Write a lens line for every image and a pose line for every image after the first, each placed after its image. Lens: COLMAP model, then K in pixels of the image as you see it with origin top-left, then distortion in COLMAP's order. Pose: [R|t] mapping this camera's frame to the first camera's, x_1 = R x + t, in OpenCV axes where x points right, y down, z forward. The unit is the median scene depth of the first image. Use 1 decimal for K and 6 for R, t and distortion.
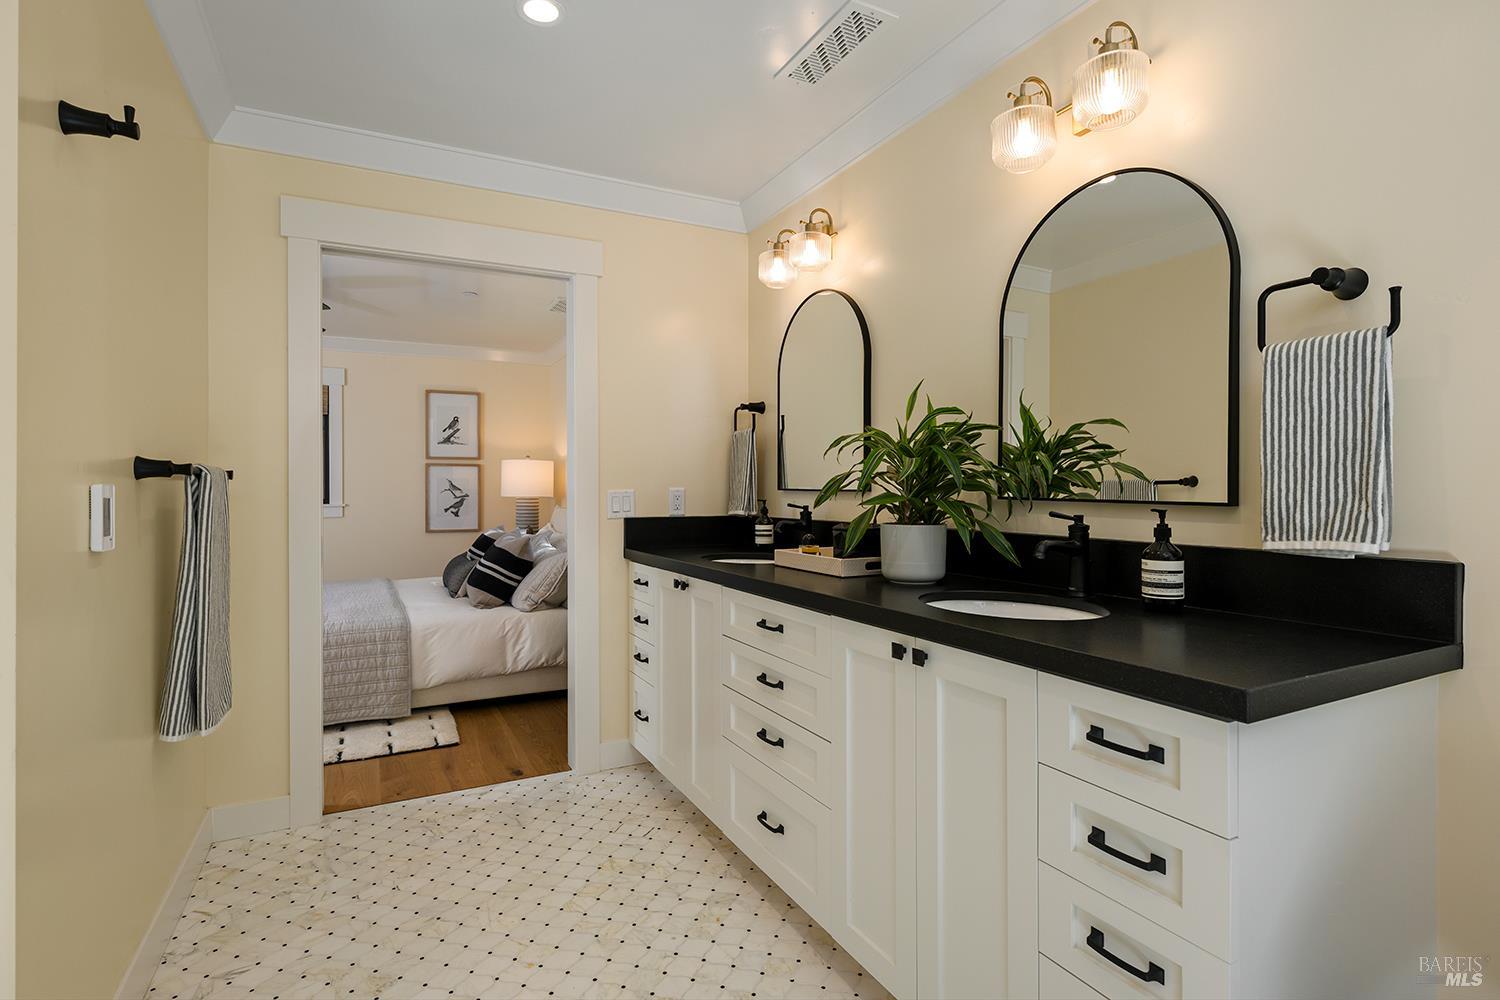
lens RADIAL K [[741.3, 0, 750.0], [0, 741.3, 500.0], [0, 0, 1]] dist [-0.015837, -0.000087]
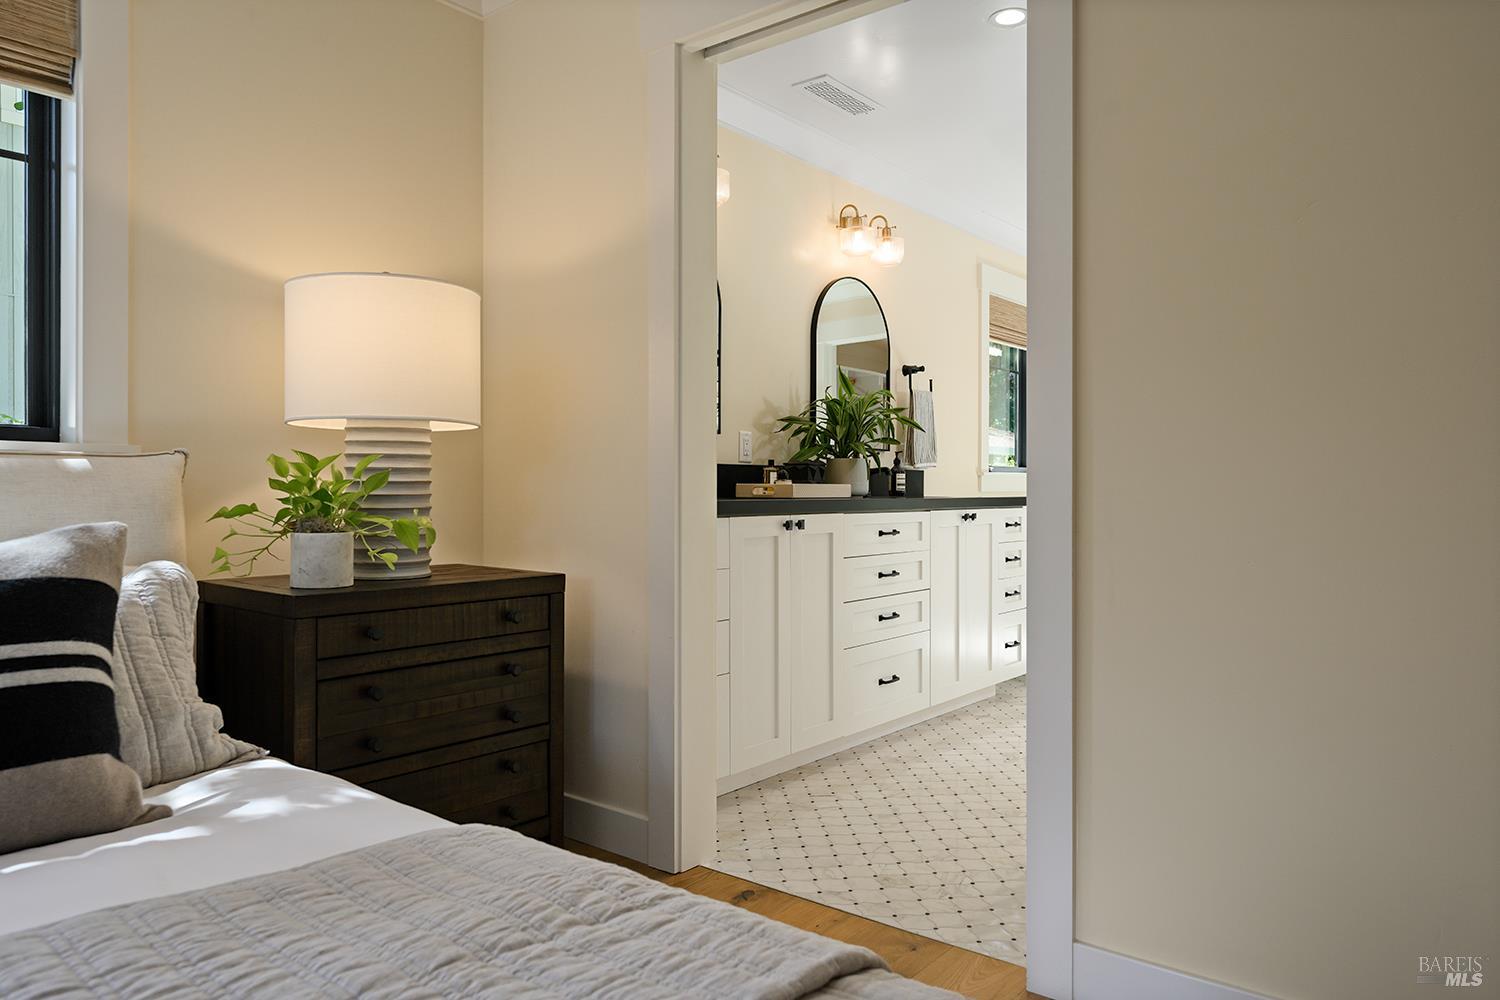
lens RADIAL K [[1013.5, 0, 750.0], [0, 1013.5, 500.0], [0, 0, 1]] dist [-0.002242, -0.003029]
pose [[-0.406046, -0.010187, 0.913796, -0.480784], [0.012418, 0.999784, 0.016664, 0.023565], [-0.913768, 0.018114, -0.405832, 0.611347]]
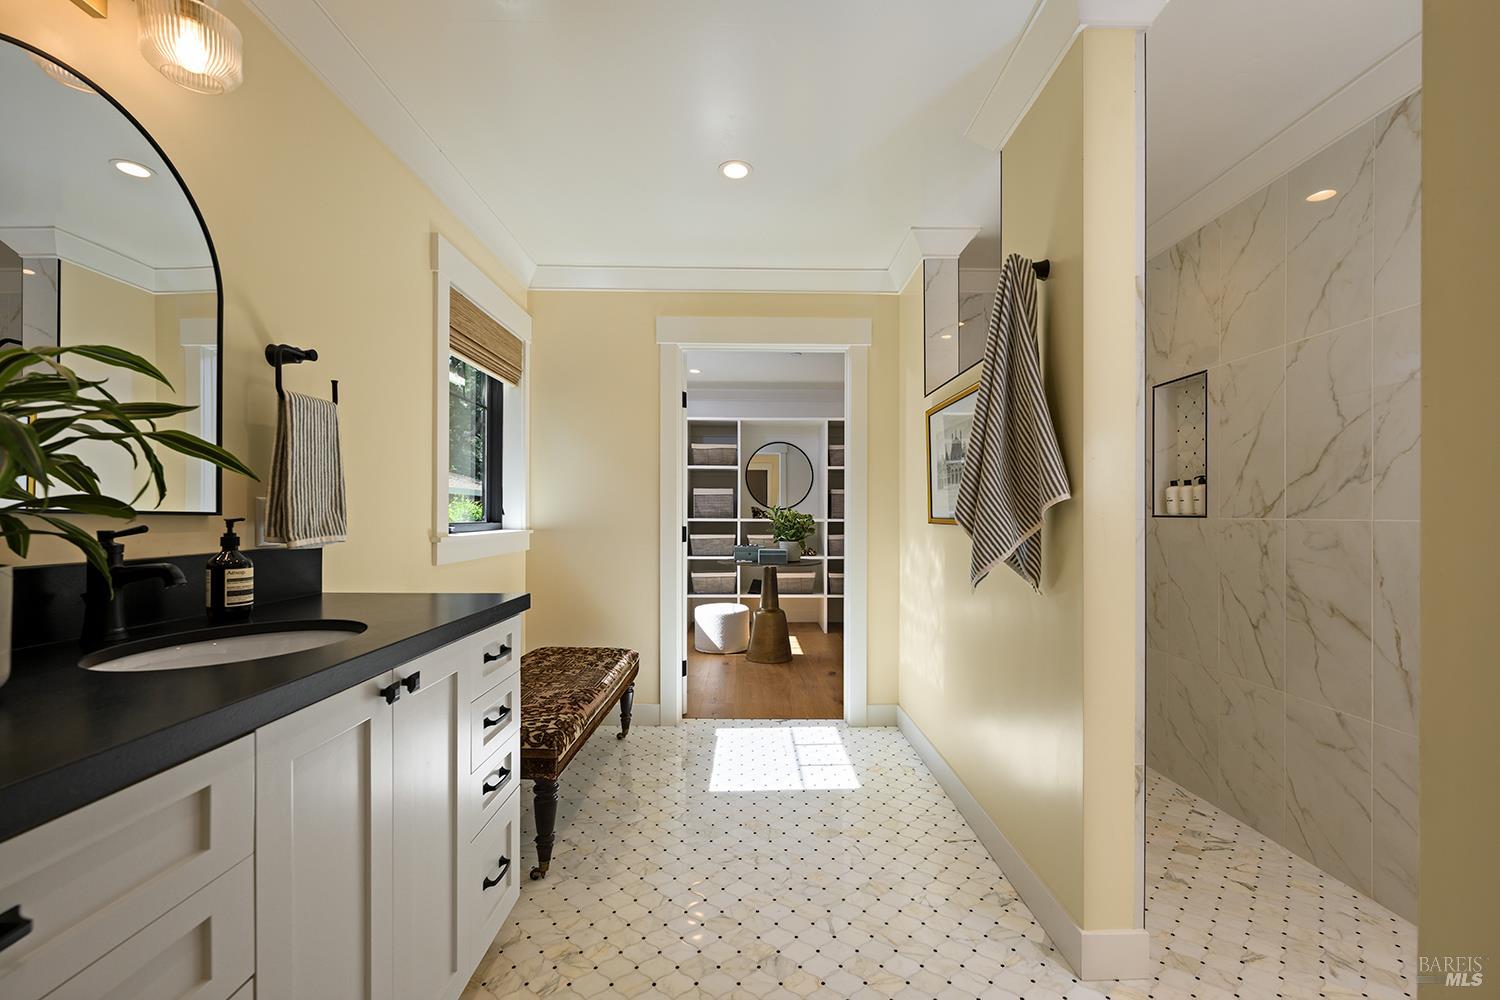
lens RADIAL K [[639.0, 0, 756.0], [0, 639.0, 513.1], [0, 0, 1]] dist [-0.003763, -0.000141]
pose [[-0.891581, -0.001201, 0.452859, -0.110846], [0.004014, 0.999936, 0.010555, -0.000520], [-0.452843, 0.011229, -0.891520, 0.331476]]
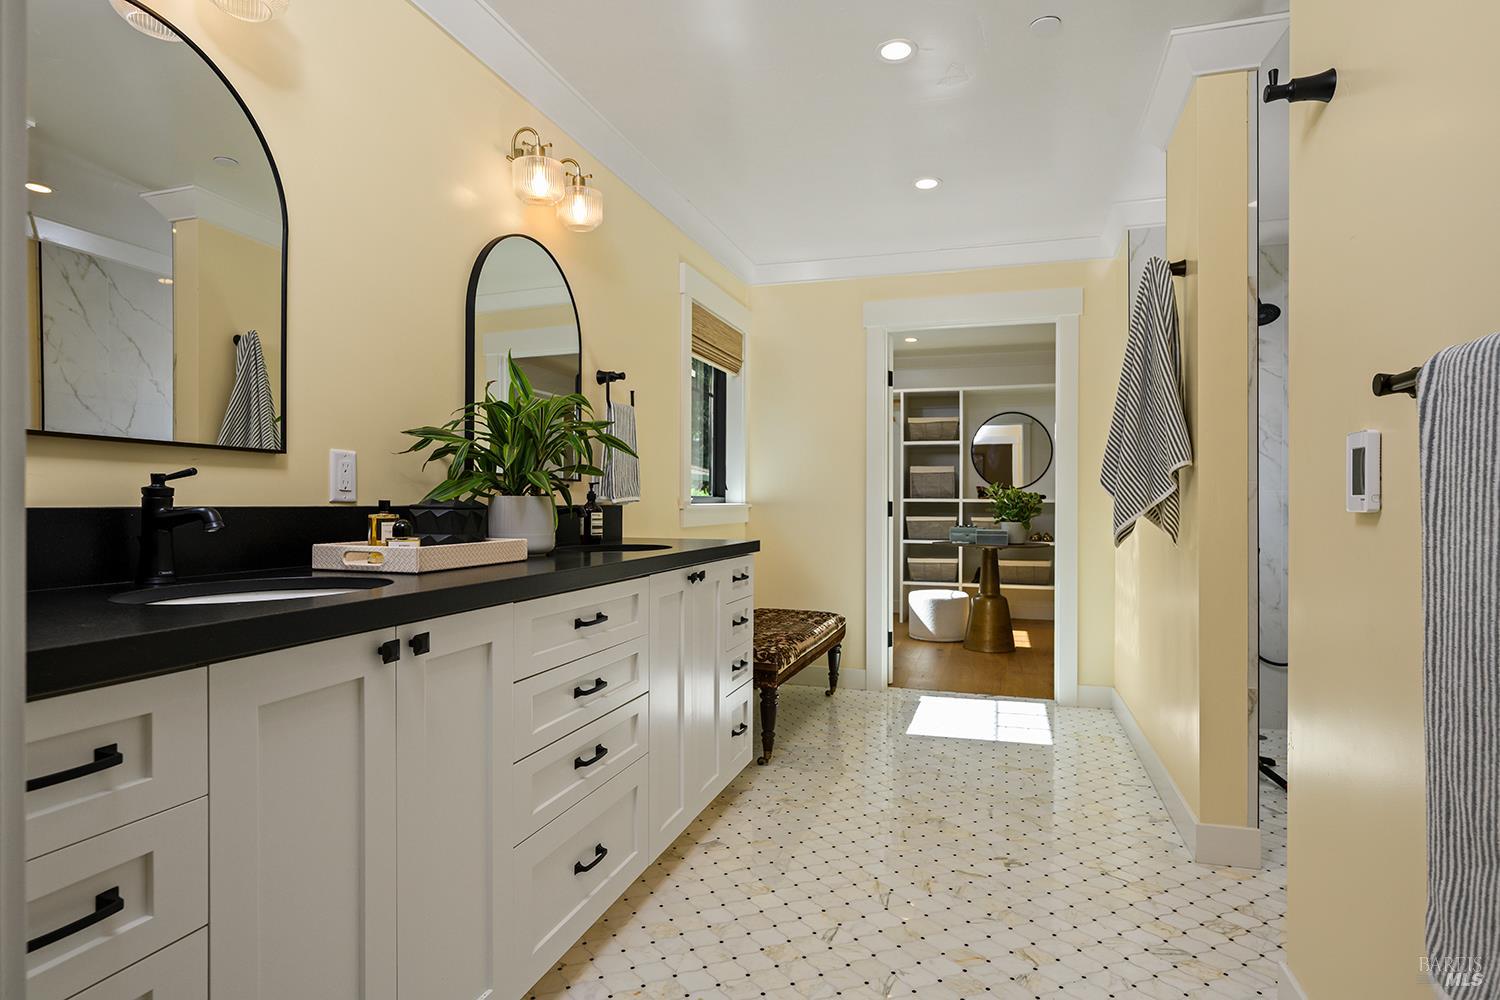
lens RADIAL K [[809.3, 0, 750.0], [0, 809.3, 500.0], [0, 0, 1]] dist [0.002529, 0.000319]
pose [[-0.707022, -0.000858, 0.707191, -0.229439], [0.006540, 0.999949, 0.007752, 0.009040], [-0.707161, 0.010106, -0.706980, 0.468062]]
